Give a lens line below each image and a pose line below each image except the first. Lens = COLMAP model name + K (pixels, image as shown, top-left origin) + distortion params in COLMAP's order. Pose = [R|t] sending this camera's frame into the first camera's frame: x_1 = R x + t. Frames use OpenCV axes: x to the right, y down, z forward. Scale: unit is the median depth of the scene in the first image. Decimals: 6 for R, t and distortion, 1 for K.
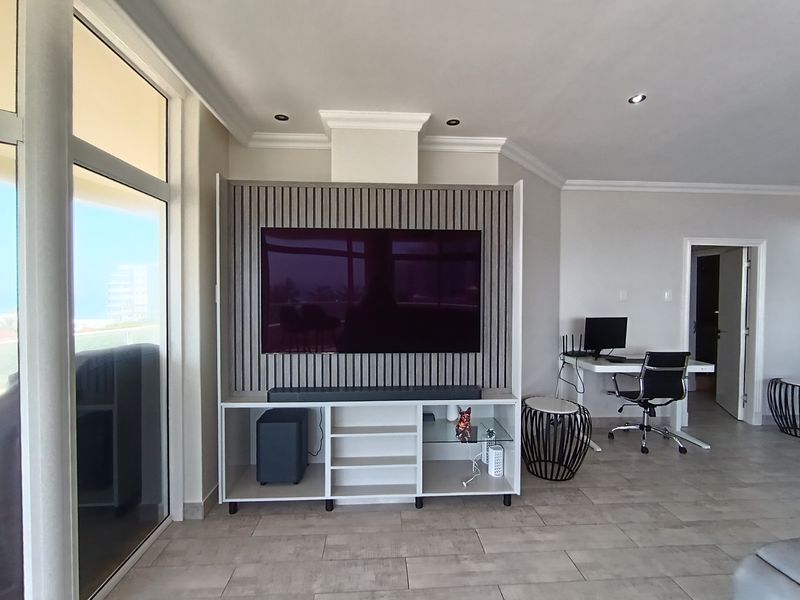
lens RADIAL K [[382.1, 0, 398.6], [0, 382.1, 299.0], [0, 0, 1]] dist [-0.009814, 0.001972]
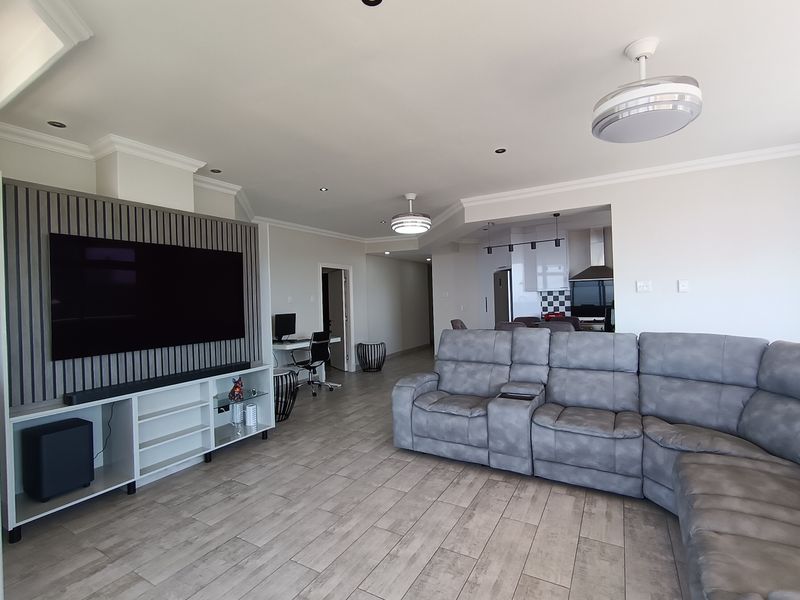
lens RADIAL K [[382.1, 0, 397.9], [0, 382.1, 299.1], [0, 0, 1]] dist [-0.009814, 0.001972]
pose [[0.560754, -0.020775, 0.827722, -0.634842], [0.046605, 0.998892, -0.006502, 0.030706], [-0.826670, 0.042222, 0.561101, -0.279150]]
